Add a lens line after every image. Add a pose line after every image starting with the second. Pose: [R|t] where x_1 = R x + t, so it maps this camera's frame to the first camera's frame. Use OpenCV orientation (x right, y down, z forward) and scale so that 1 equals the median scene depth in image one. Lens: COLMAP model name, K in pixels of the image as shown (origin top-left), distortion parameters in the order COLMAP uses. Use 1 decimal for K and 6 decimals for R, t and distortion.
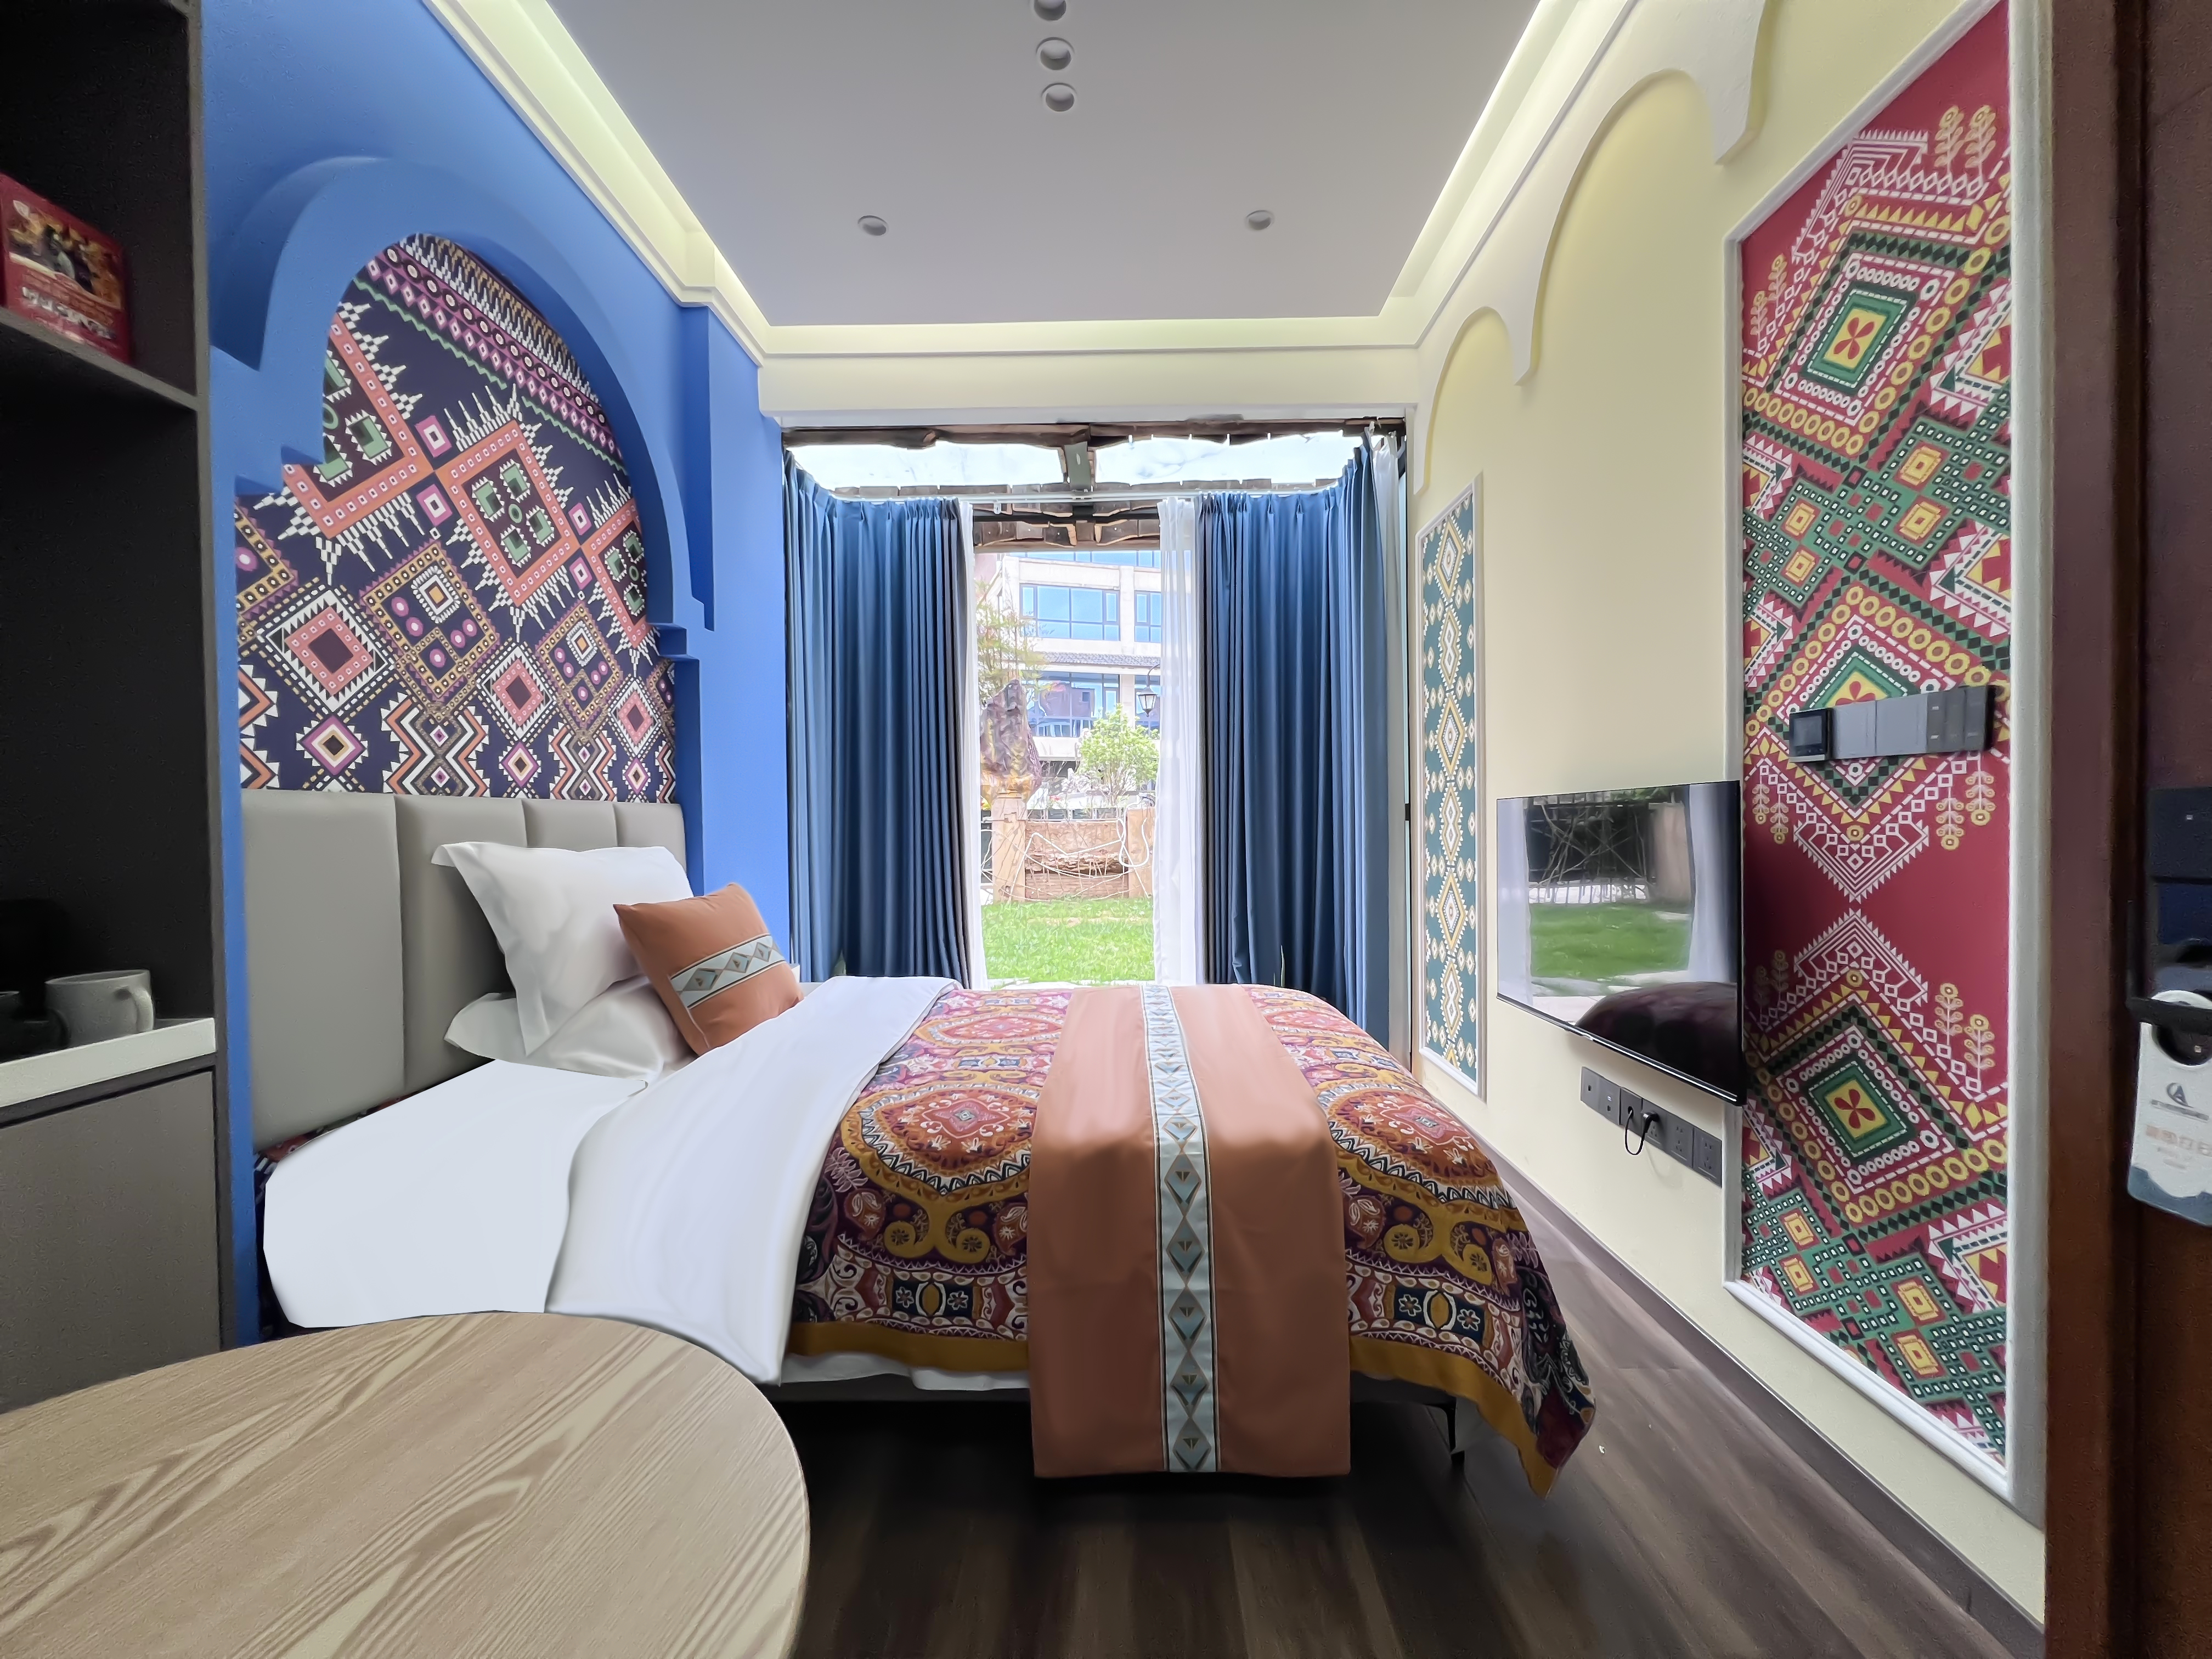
lens RADIAL K [[882.1, 0, 1107.3], [0, 882.1, 832.6], [0, 0, 1]] dist [-0.004447, 0.000441]
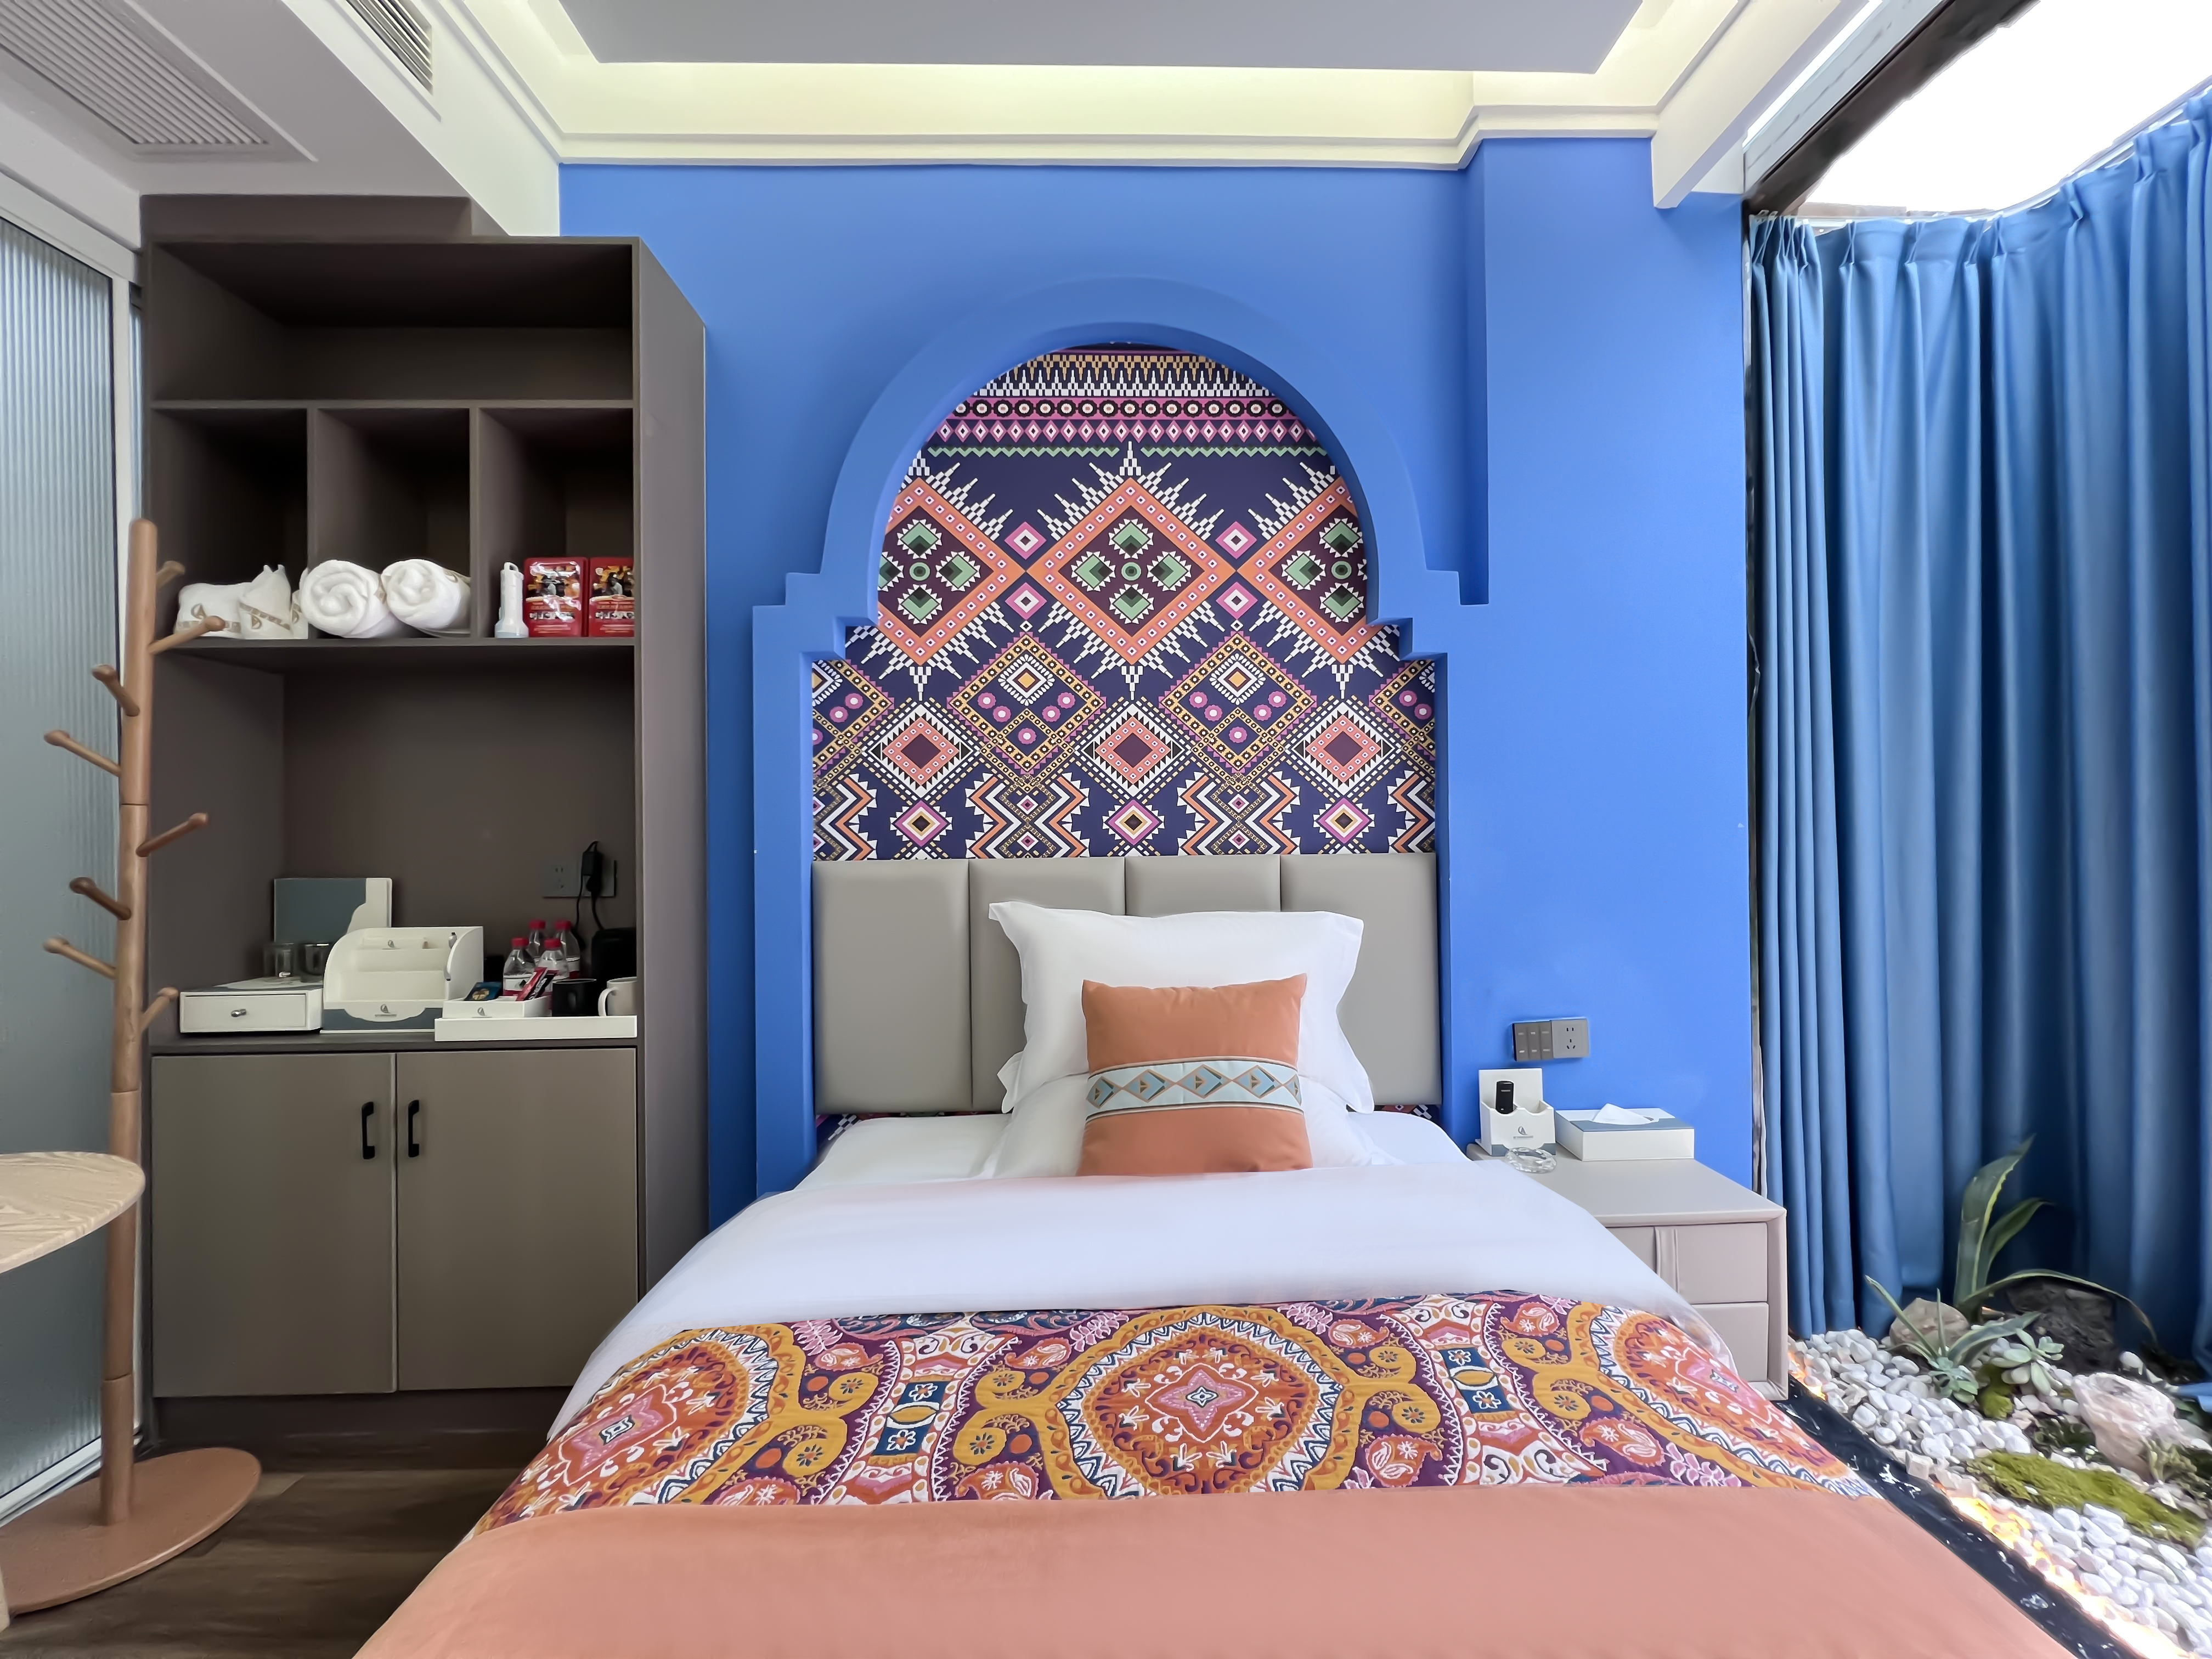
lens RADIAL K [[882.1, 0, 1111.7], [0, 882.1, 834.0], [0, 0, 1]] dist [-0.004447, 0.000441]
pose [[0.032176, 0.009698, -0.999435, 0.375693], [-0.001442, 0.999952, 0.009657, -0.084058], [0.999481, 0.001131, 0.032188, 1.075310]]
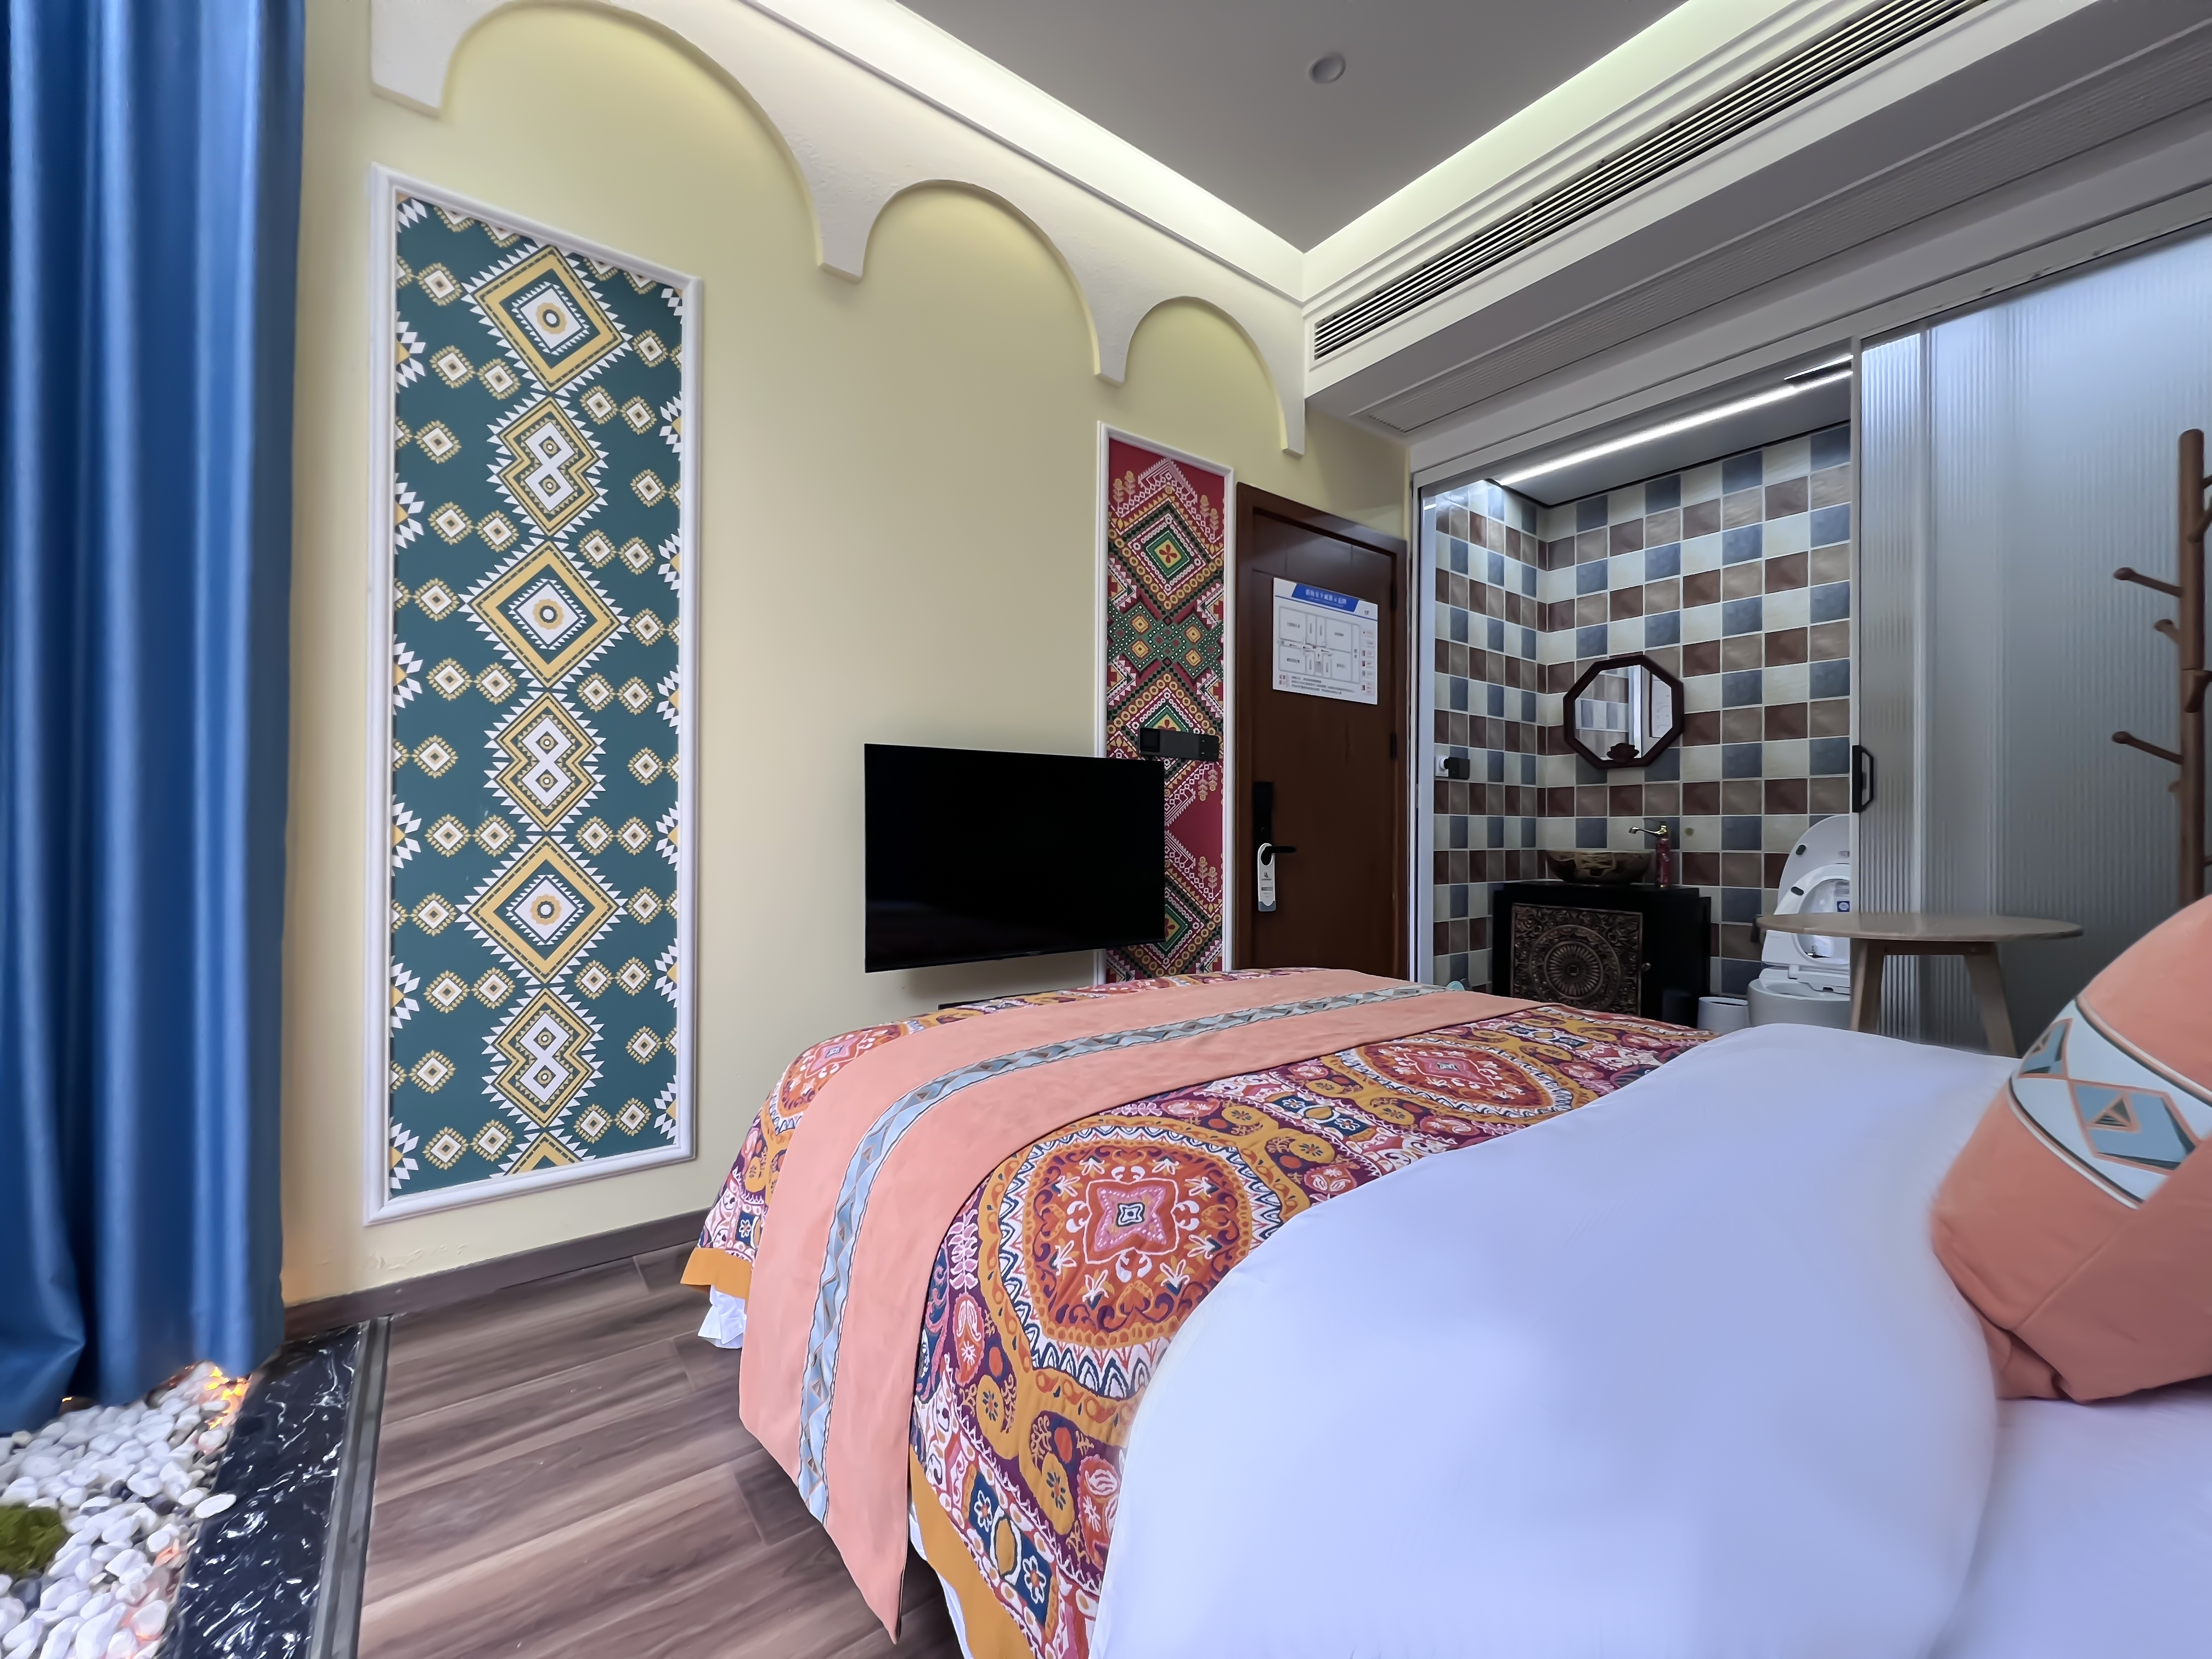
lens RADIAL K [[882.1, 0, 1108.3], [0, 882.1, 829.0], [0, 0, 1]] dist [-0.004447, 0.000441]
pose [[-0.609732, 0.013003, 0.792501, -0.519587], [0.010605, 0.999910, -0.008247, 0.074721], [-0.792537, 0.003376, -0.609815, 1.759799]]
